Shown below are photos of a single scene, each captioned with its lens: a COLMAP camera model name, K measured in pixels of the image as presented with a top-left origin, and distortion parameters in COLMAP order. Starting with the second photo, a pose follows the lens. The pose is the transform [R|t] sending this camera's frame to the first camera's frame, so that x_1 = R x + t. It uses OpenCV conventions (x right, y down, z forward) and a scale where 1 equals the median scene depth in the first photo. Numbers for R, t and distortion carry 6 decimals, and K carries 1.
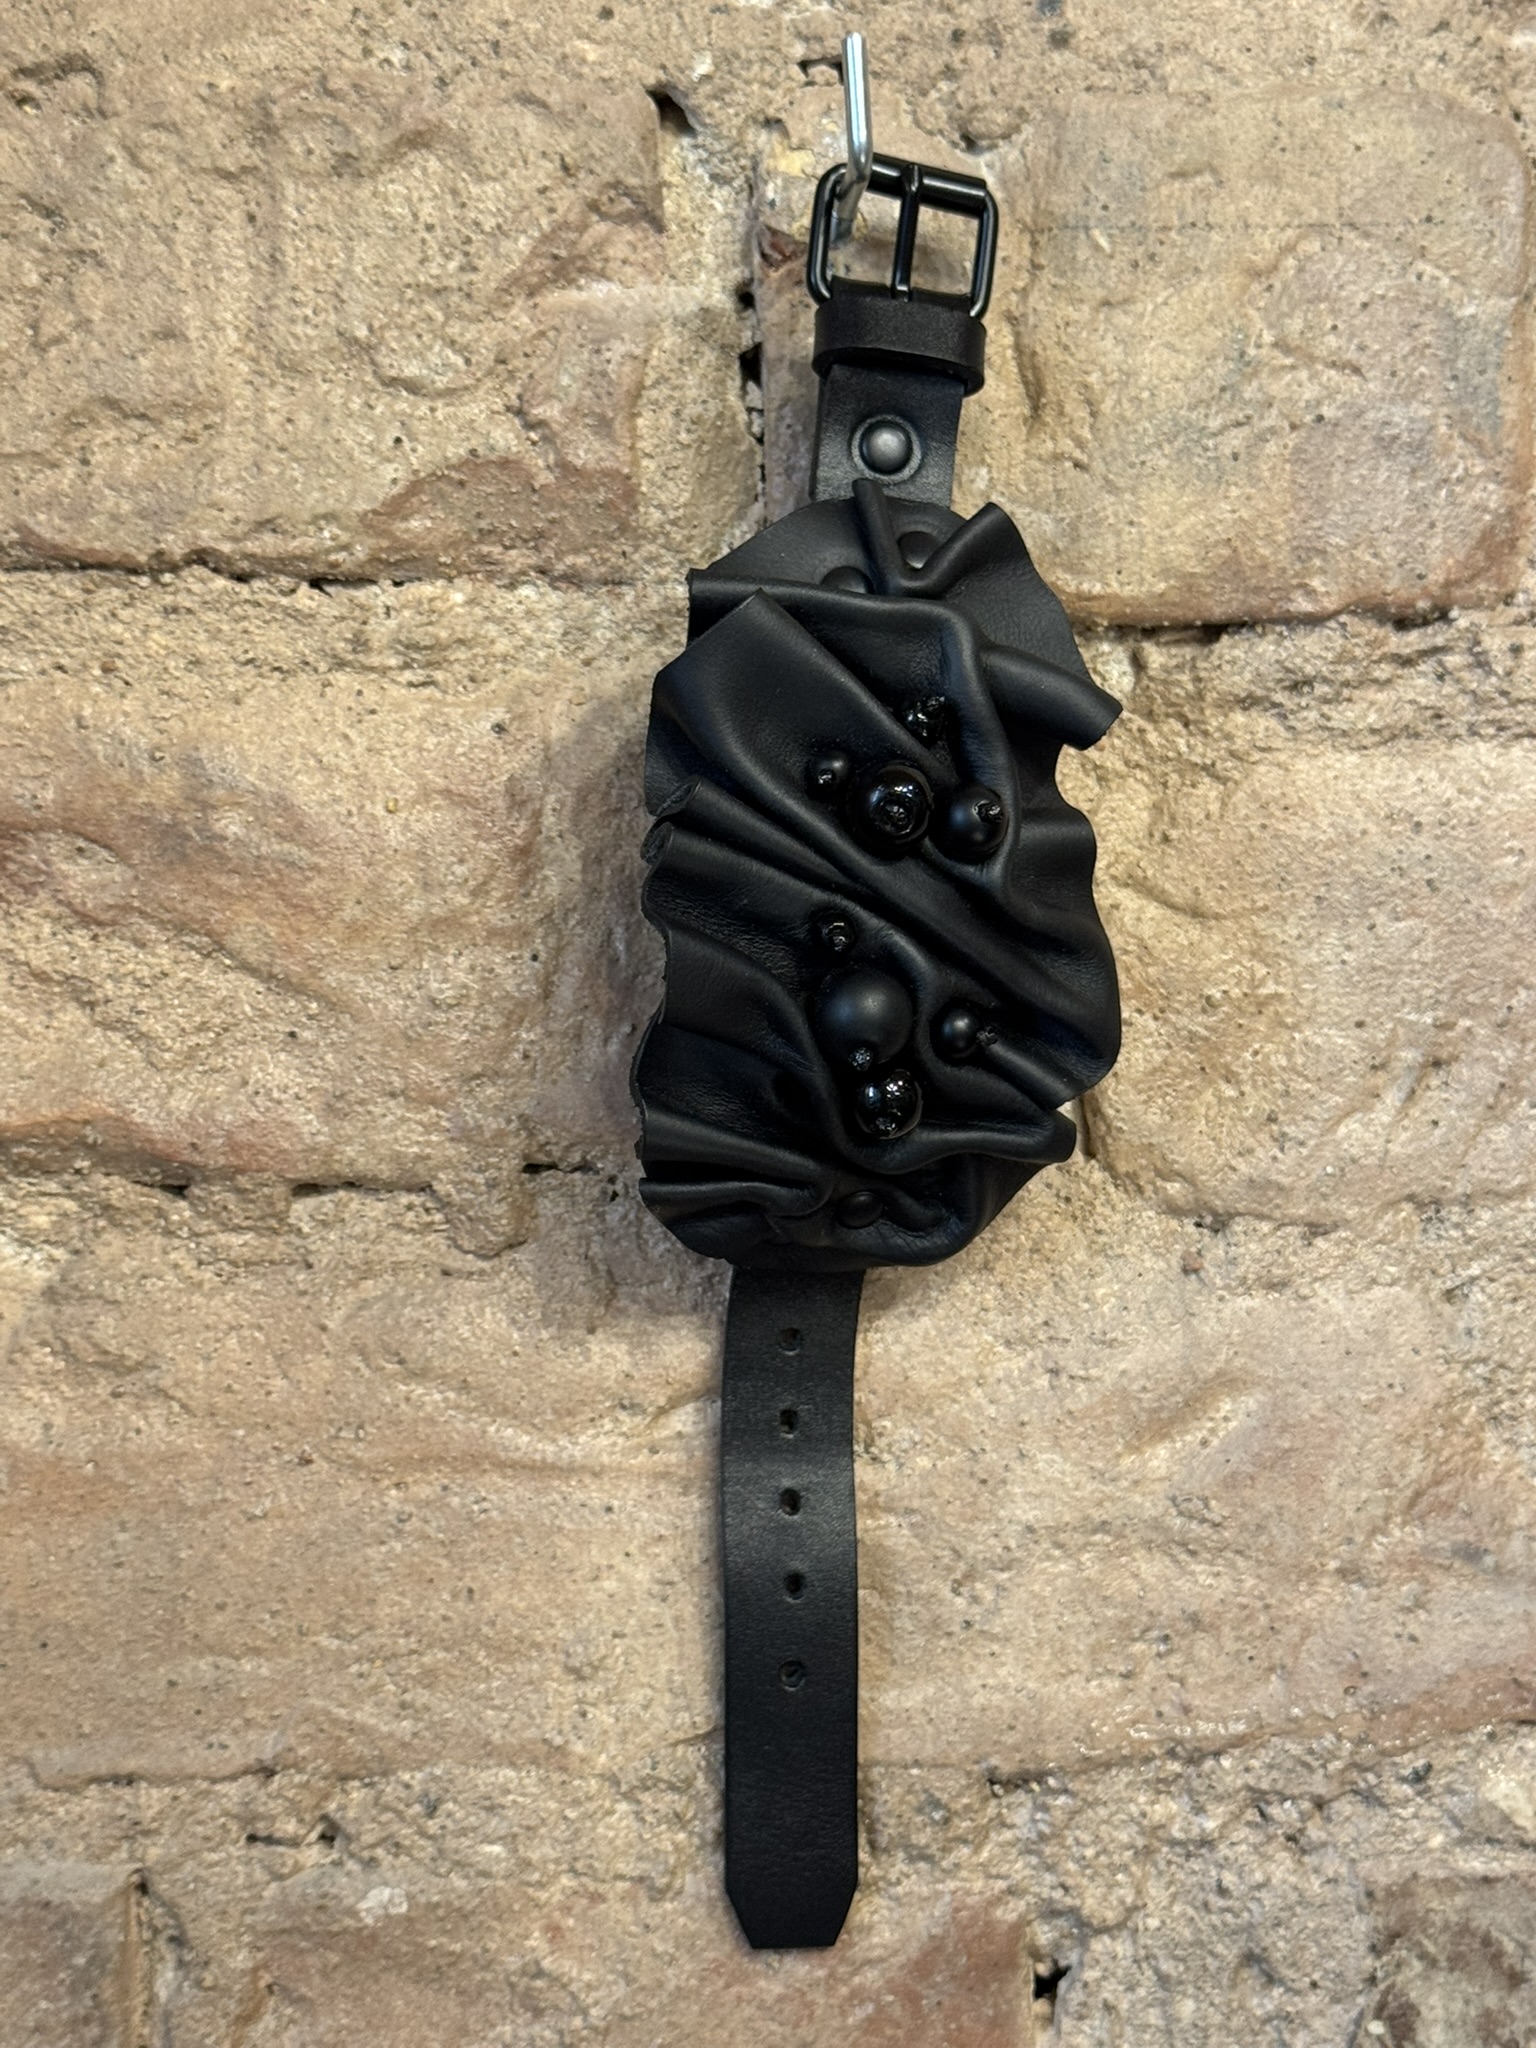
lens RADIAL K [[3495.9, 0, 767.7], [0, 3495.9, 1020.7], [0, 0, 1]] dist [0.109741, 0.000000]
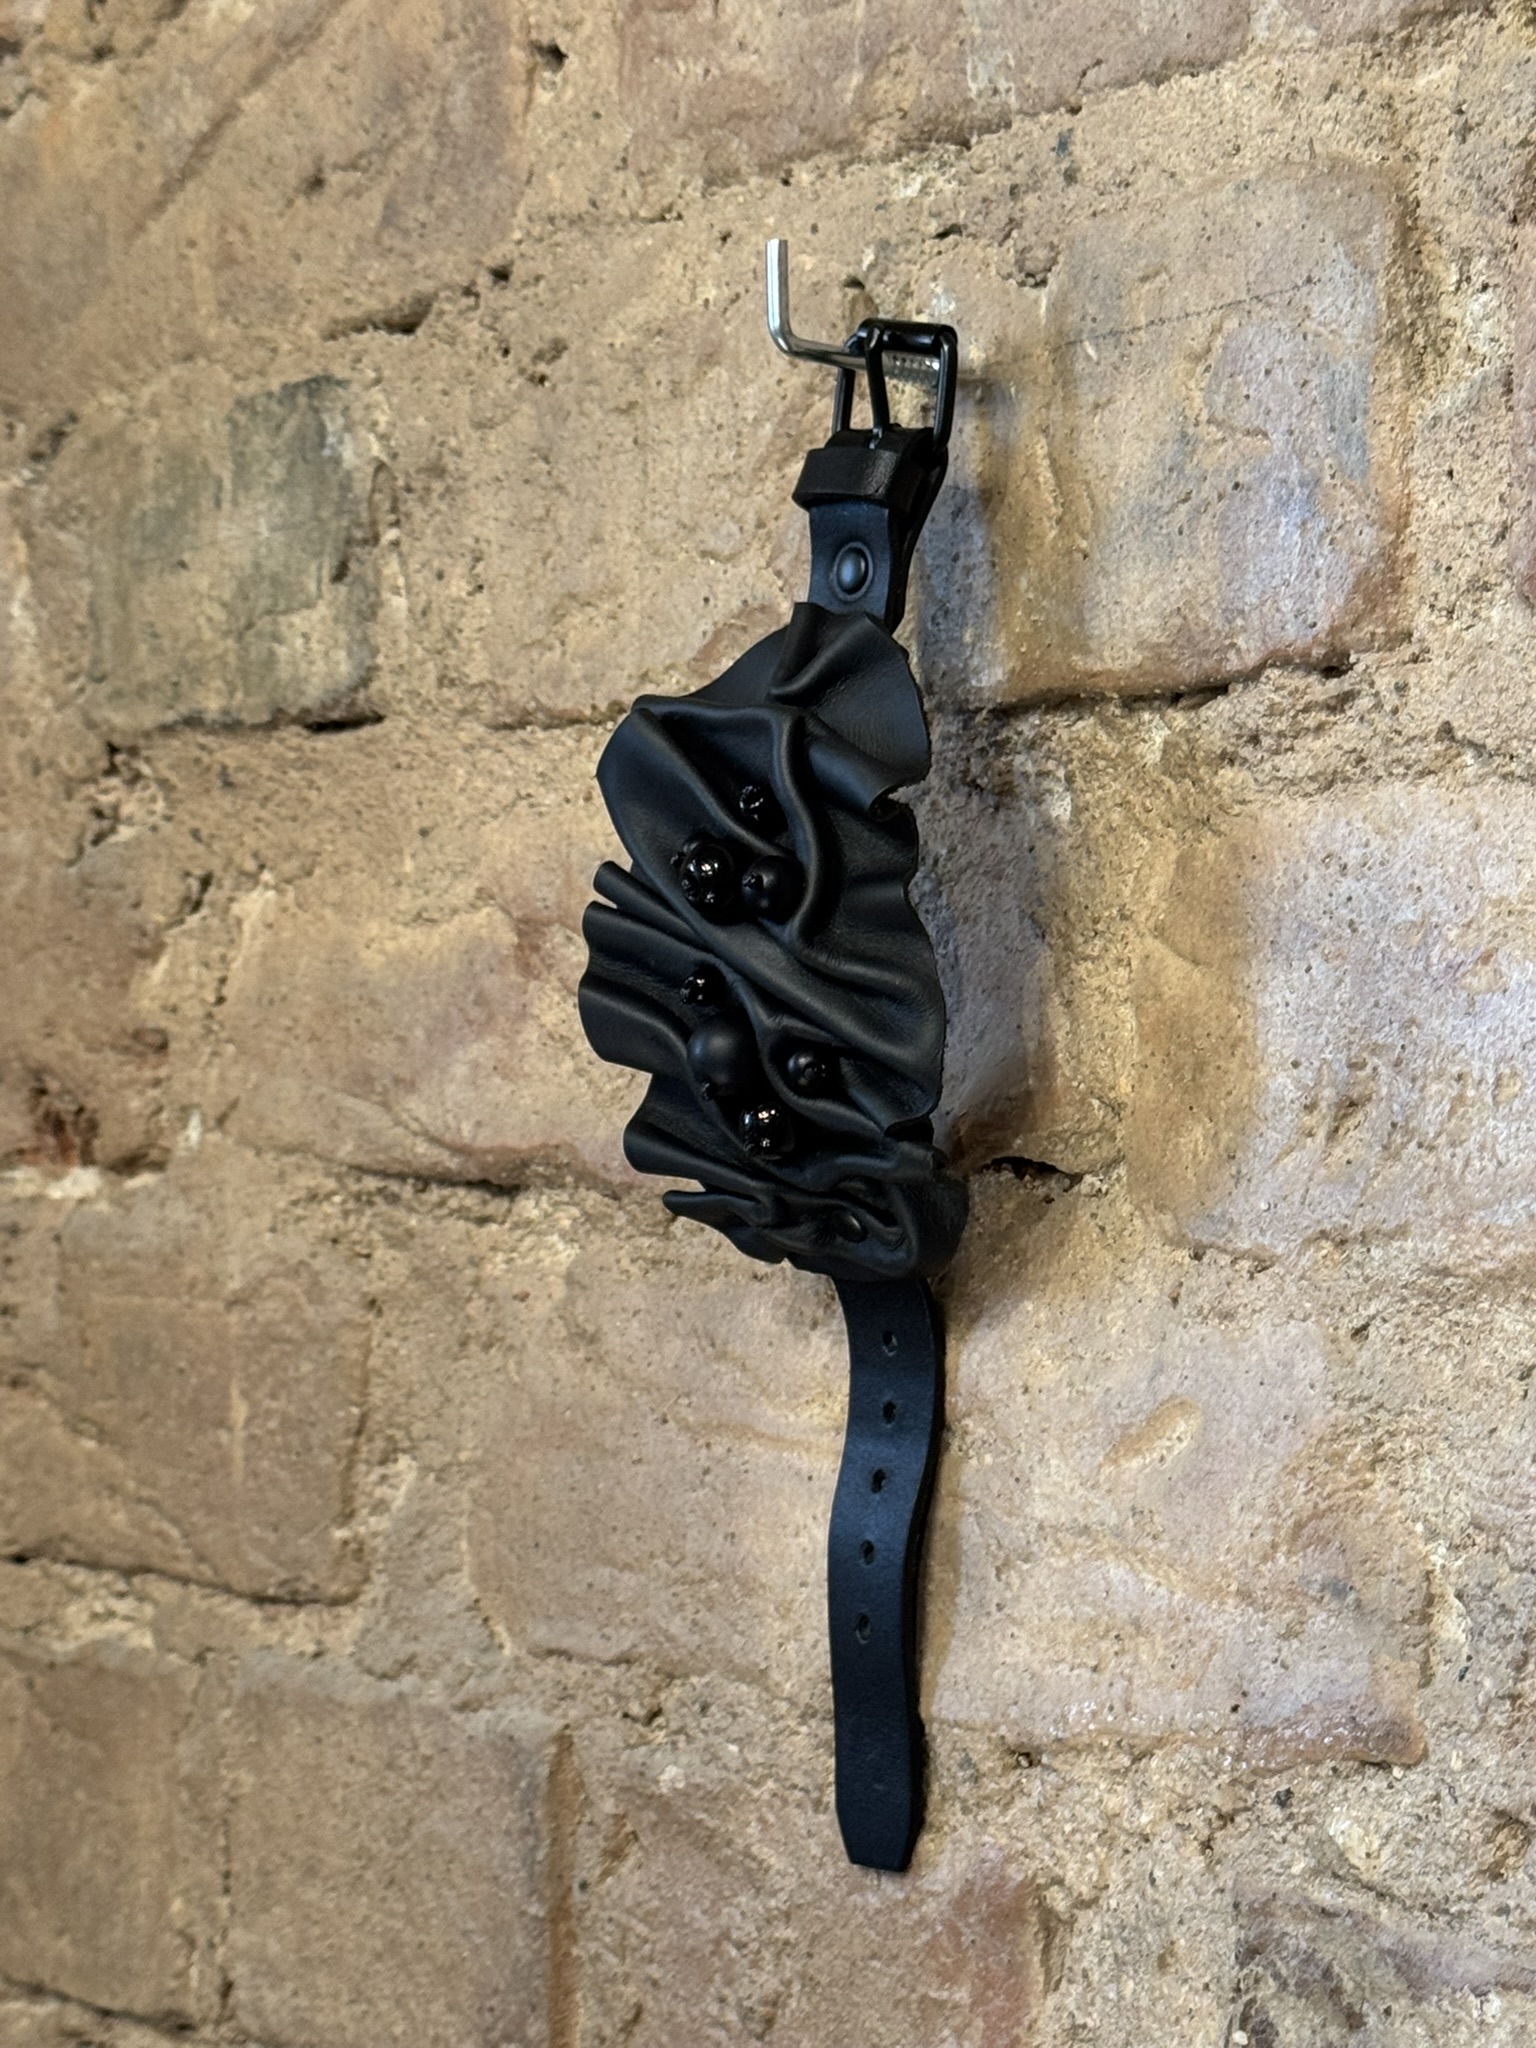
lens RADIAL K [[4306.2, 0, 767.9], [0, 4306.2, 1023.8], [0, 0, 1]] dist [0.127126, 0.000000]
pose [[0.544241, -0.017855, -0.838739, 1.160537], [-0.013046, 0.999472, -0.029742, 0.029064], [0.838827, 0.027129, 0.543721, 0.188739]]
